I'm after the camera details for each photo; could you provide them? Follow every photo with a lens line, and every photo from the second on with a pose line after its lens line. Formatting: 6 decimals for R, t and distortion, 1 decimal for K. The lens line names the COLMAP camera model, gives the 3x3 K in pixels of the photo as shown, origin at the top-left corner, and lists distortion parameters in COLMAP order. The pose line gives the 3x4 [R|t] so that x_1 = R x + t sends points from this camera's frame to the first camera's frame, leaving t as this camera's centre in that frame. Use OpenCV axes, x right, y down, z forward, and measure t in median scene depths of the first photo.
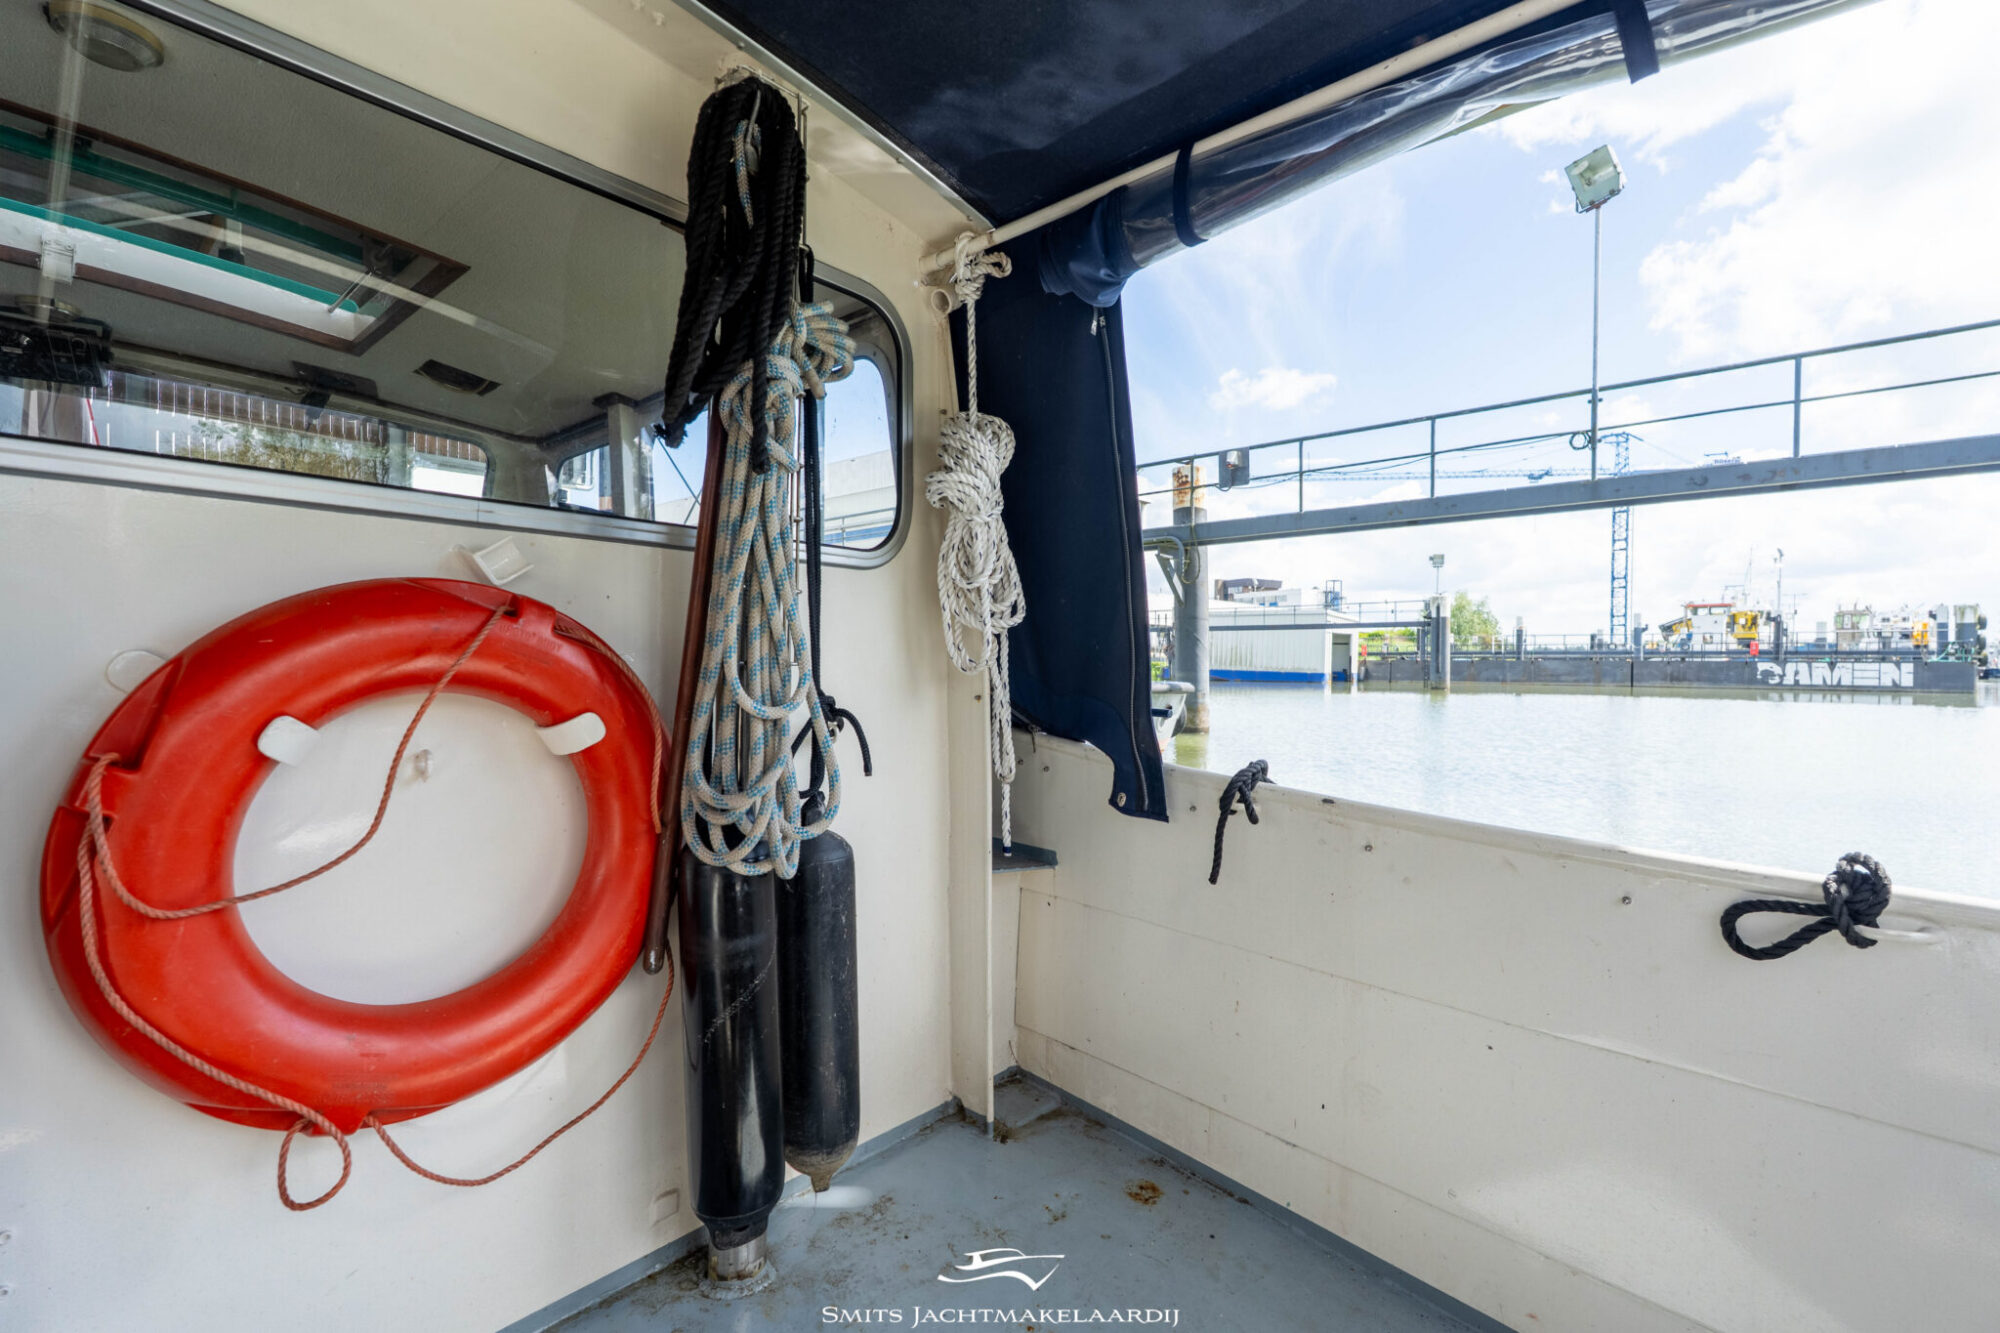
lens RADIAL K [[876.2, 0, 996.8], [0, 876.2, 672.3], [0, 0, 1]] dist [-0.002914, 0.000441]
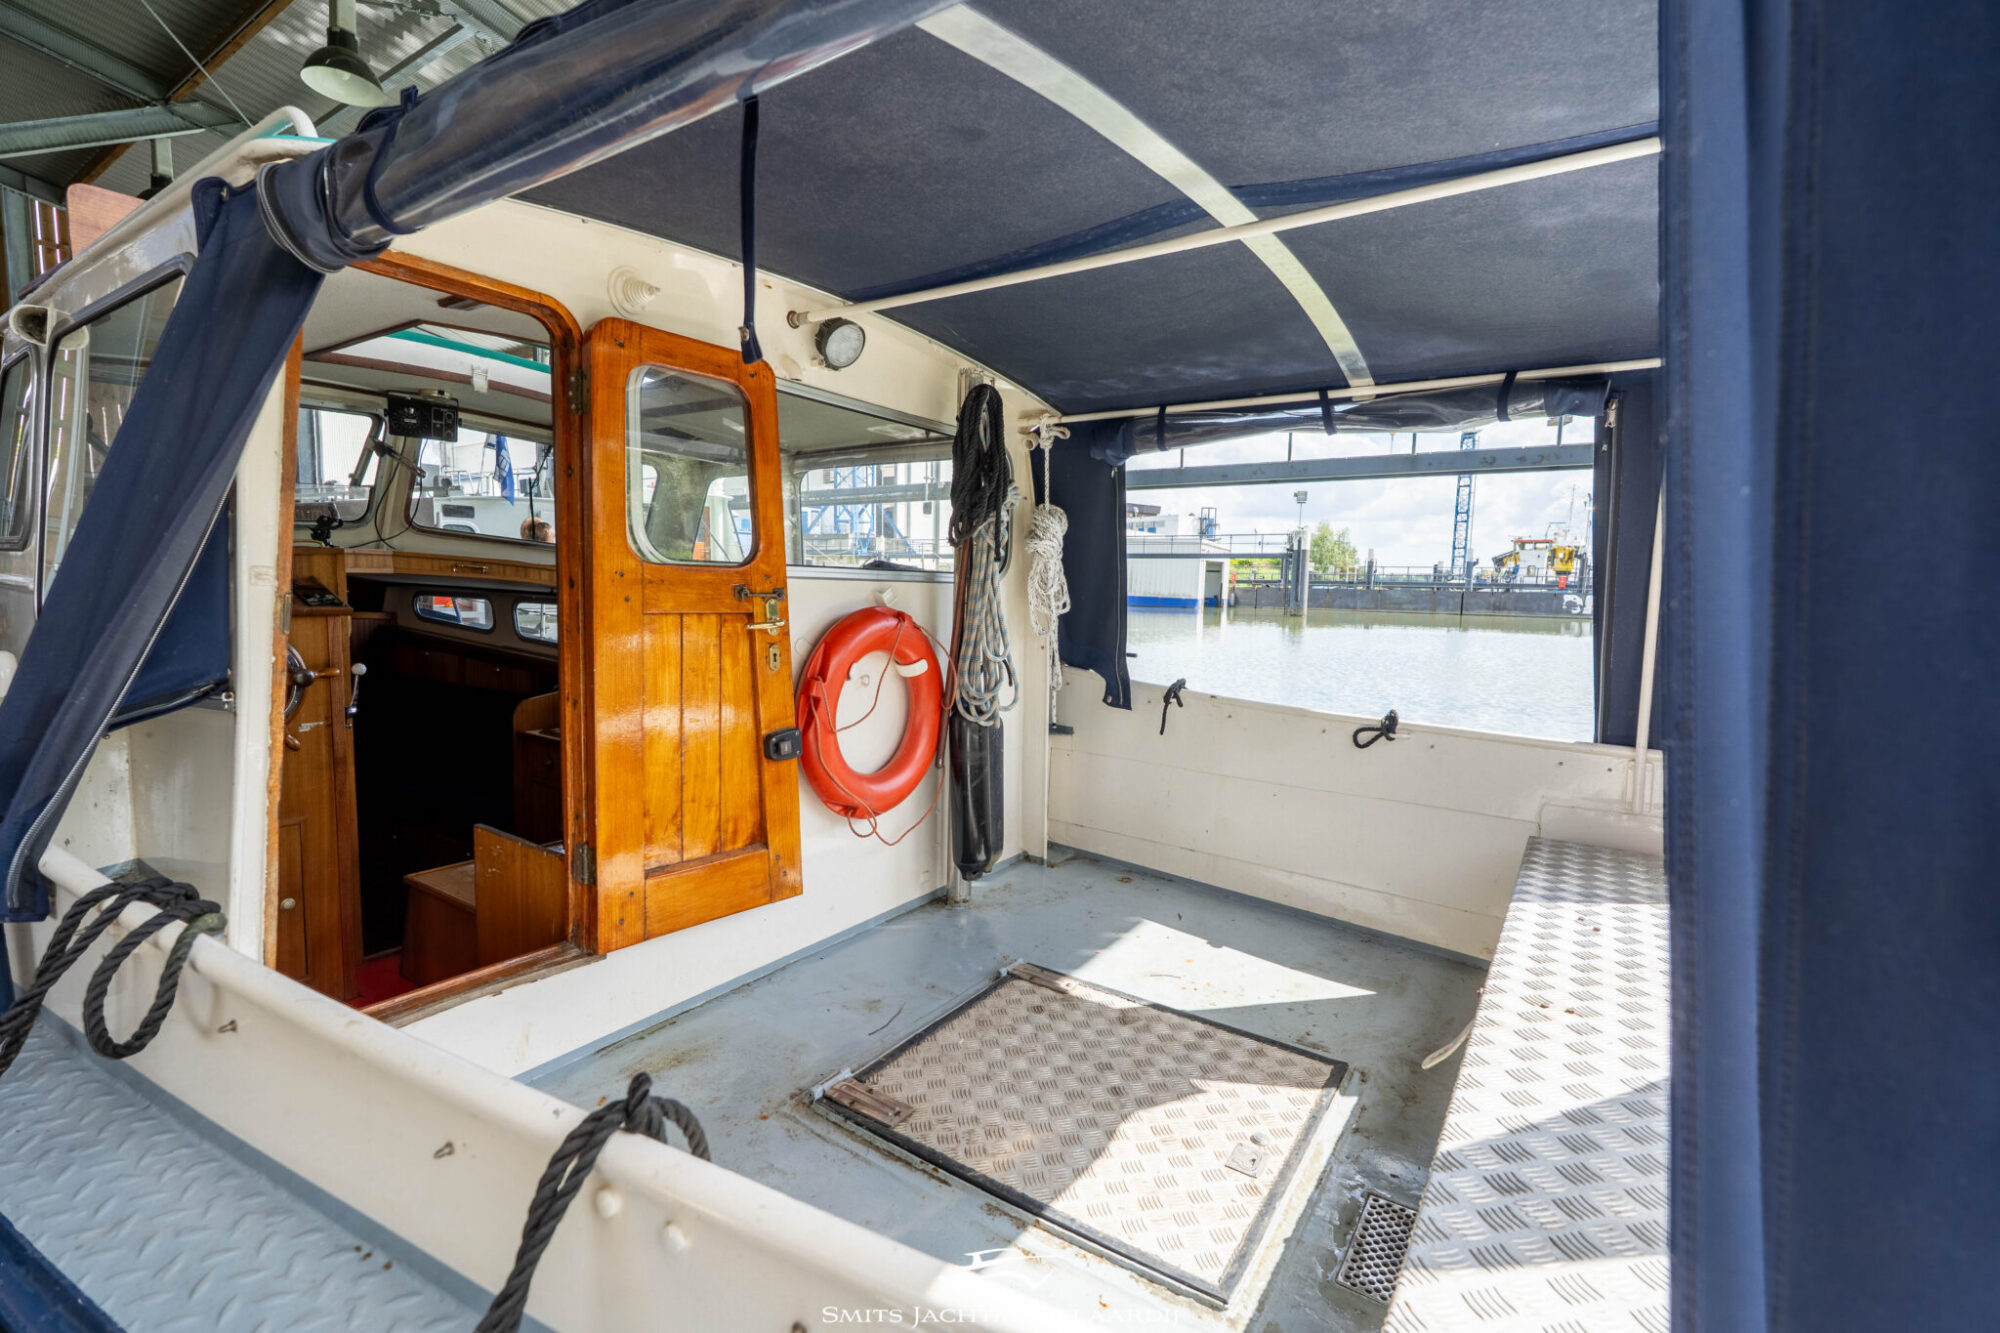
lens RADIAL K [[876.2, 0, 996.8], [0, 876.2, 672.3], [0, 0, 1]] dist [-0.002914, 0.000441]
pose [[0.991020, -0.002683, 0.133688, -0.423049], [-0.009097, 0.996129, 0.087426, -0.094844], [-0.133406, -0.087857, 0.987160, -1.020303]]
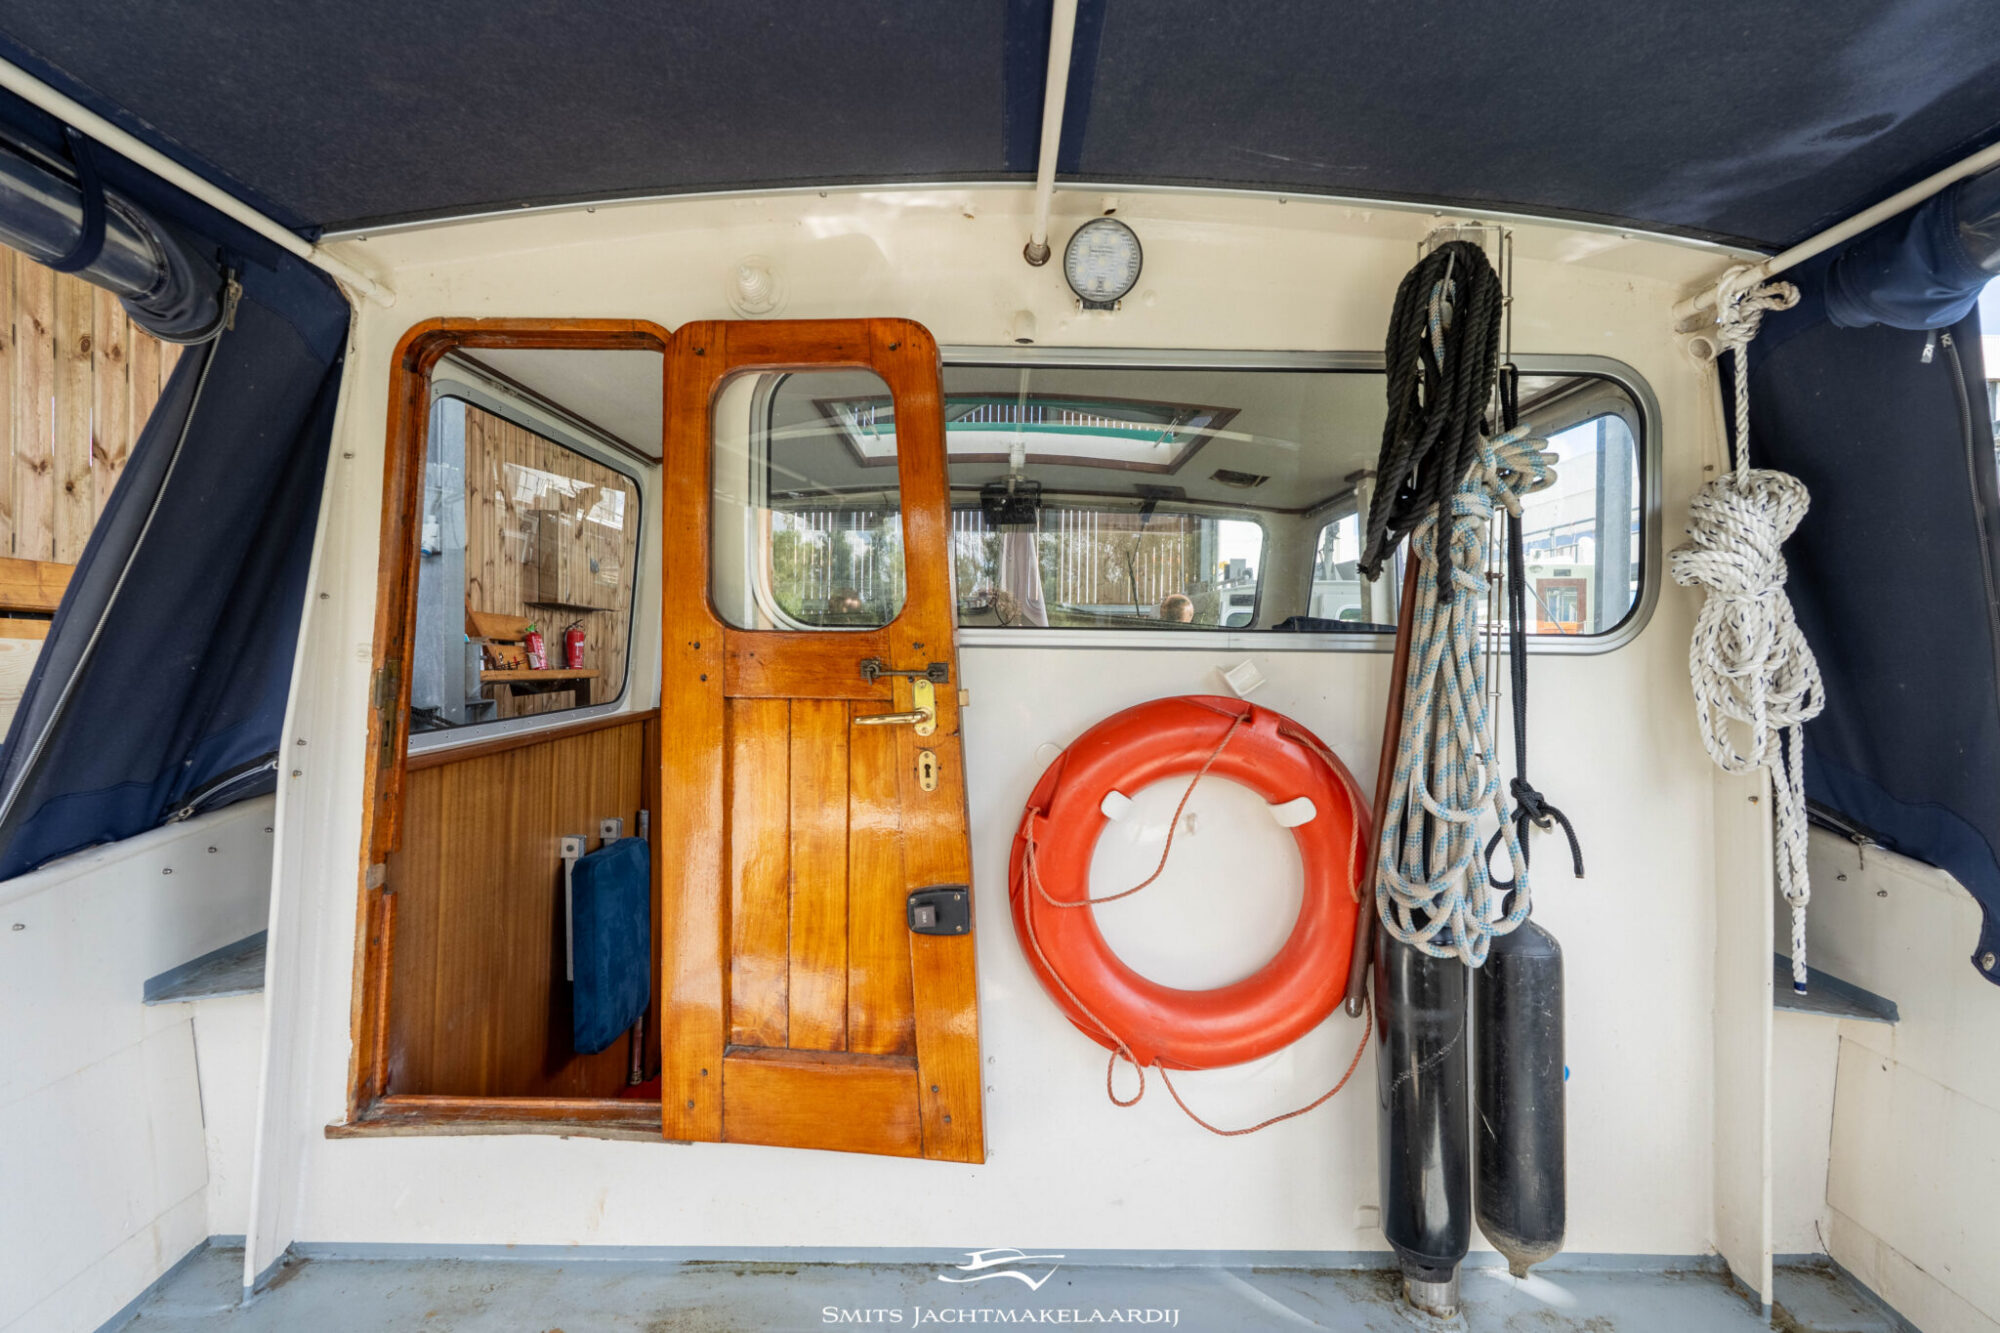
lens RADIAL K [[876.2, 0, 996.8], [0, 876.2, 672.3], [0, 0, 1]] dist [-0.002914, 0.000441]
pose [[0.665620, 0.007366, -0.746254, 0.133327], [-0.010482, 0.999945, 0.000521, -0.094975], [0.746217, 0.007475, 0.665661, -0.127385]]
